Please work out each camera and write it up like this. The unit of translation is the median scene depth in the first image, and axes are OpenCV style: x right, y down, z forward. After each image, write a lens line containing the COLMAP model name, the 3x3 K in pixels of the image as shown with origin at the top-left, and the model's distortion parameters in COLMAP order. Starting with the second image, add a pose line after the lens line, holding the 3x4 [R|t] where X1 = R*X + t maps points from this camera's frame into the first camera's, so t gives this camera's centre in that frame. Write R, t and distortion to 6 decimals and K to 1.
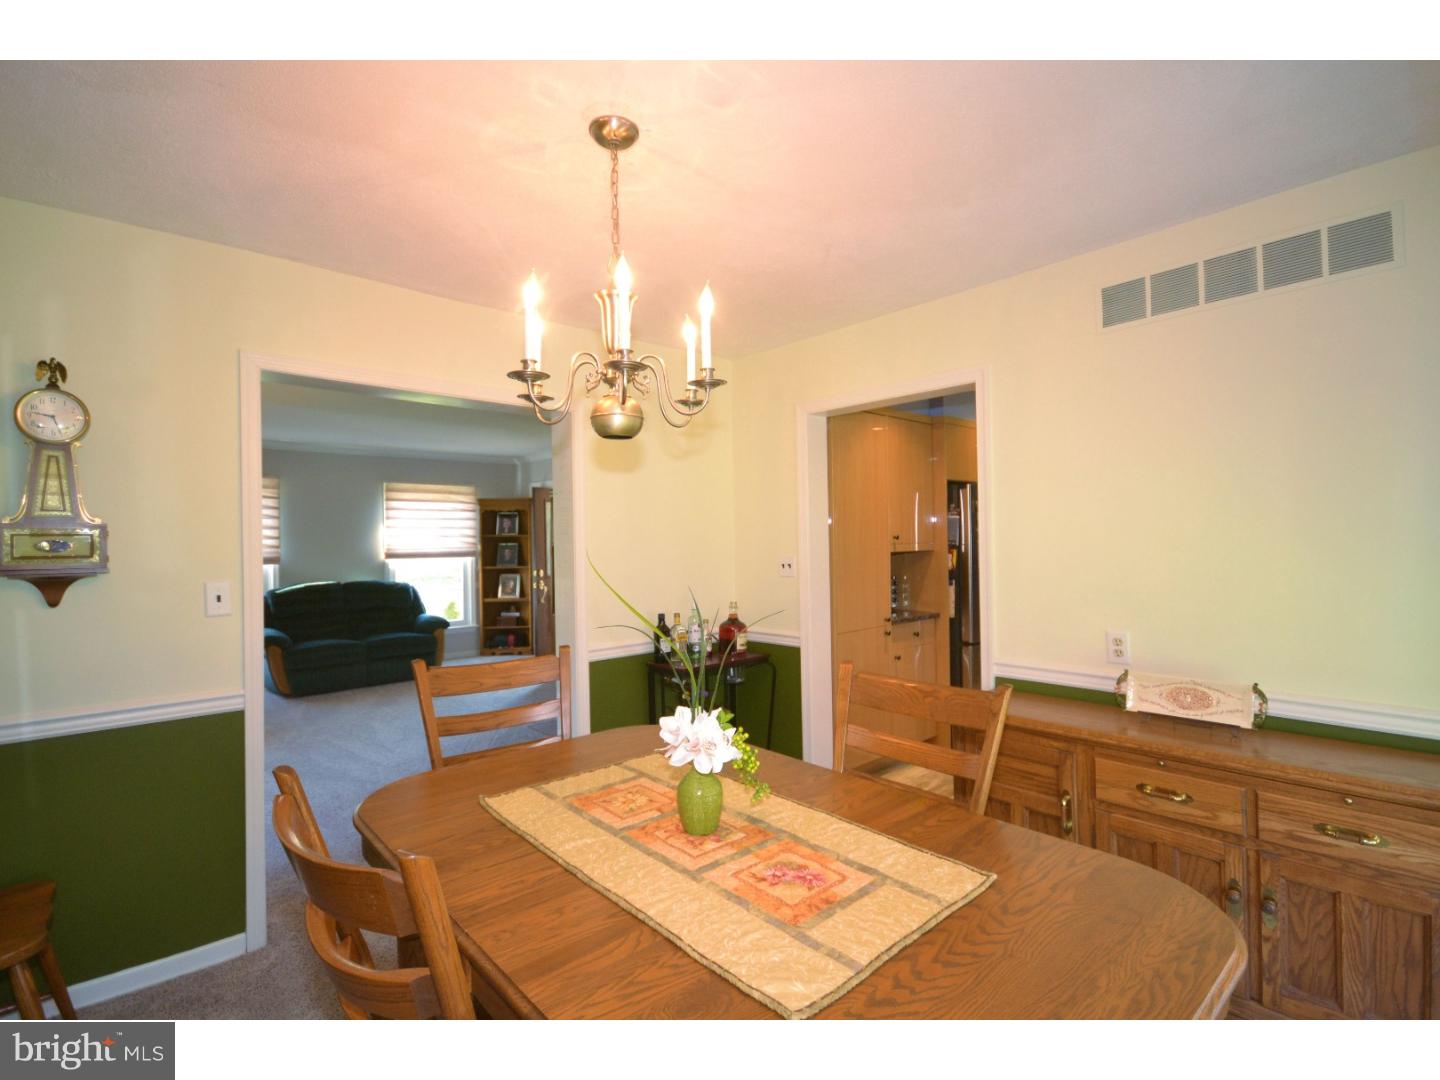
lens RADIAL K [[684.0, 0, 720.0], [0, 684.0, 540.0], [0, 0, 1]] dist [-0.000312, -0.000004]
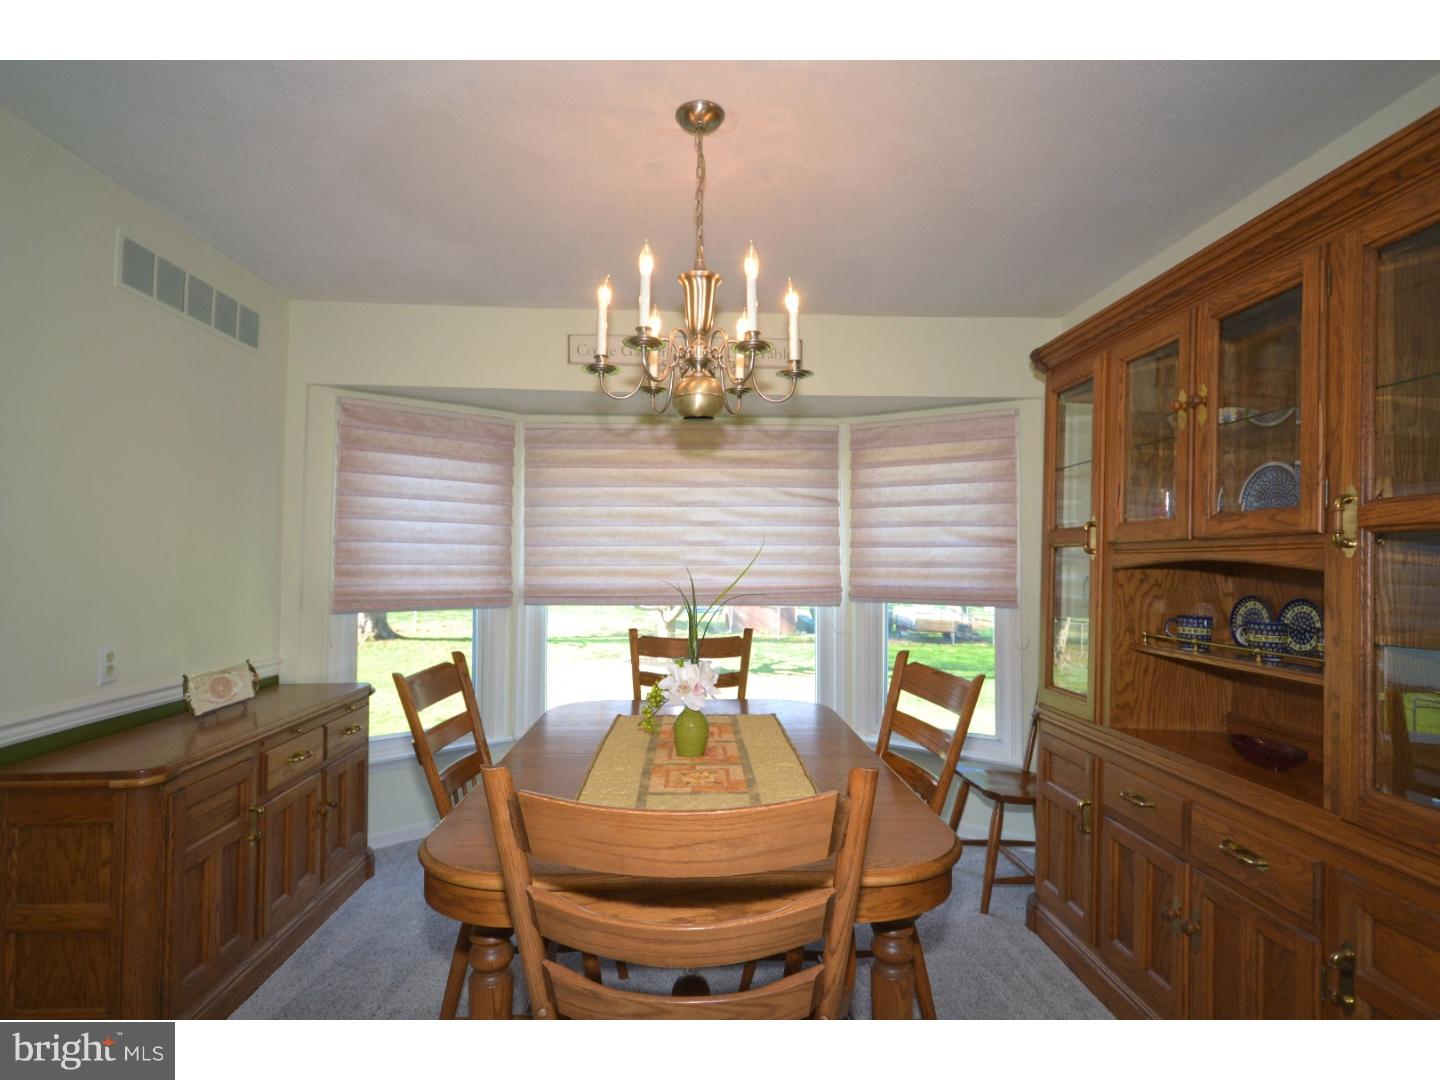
lens RADIAL K [[797.6, 0, 720.0], [0, 797.6, 540.0], [0, 0, 1]] dist [0.004859, 0.000731]
pose [[-0.767890, 0.027792, 0.639978, -0.836385], [0.005565, 0.999310, -0.036719, 0.061852], [-0.640557, -0.024635, -0.767515, 1.713742]]
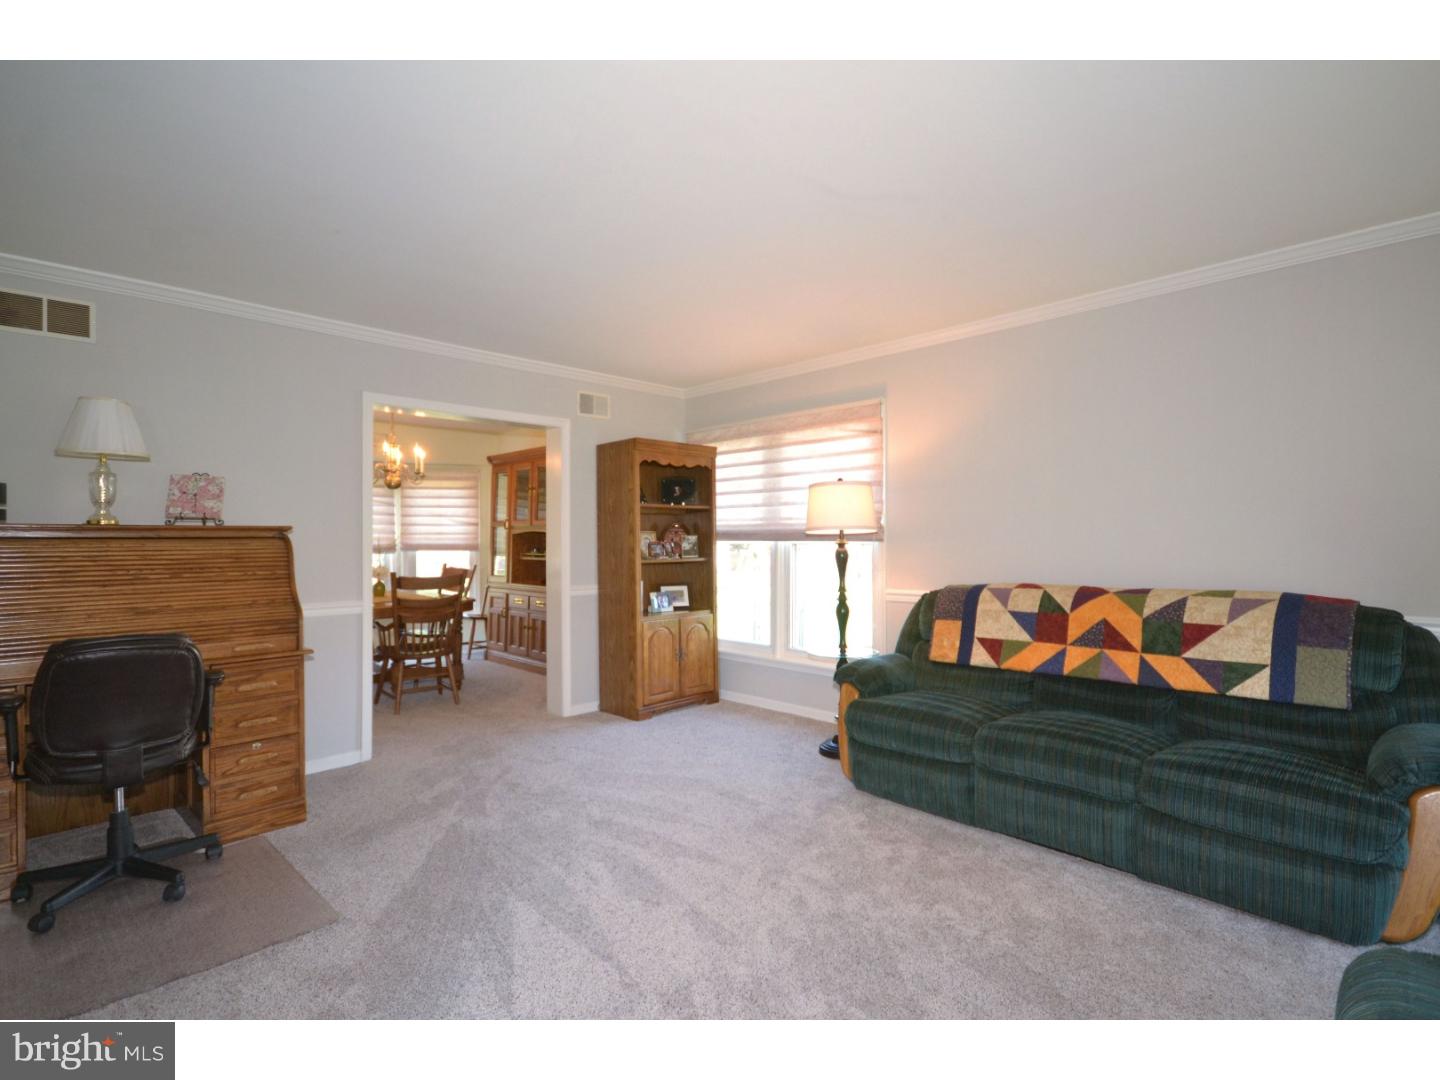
lens RADIAL K [[684.0, 0, 720.0], [0, 684.0, 540.0], [0, 0, 1]] dist [-0.000312, -0.000004]
pose [[-0.999448, 0.009557, -0.031820, -1.161030], [0.009543, 0.999954, 0.000593, 0.082600], [0.031824, 0.000289, -0.999493, 2.849457]]
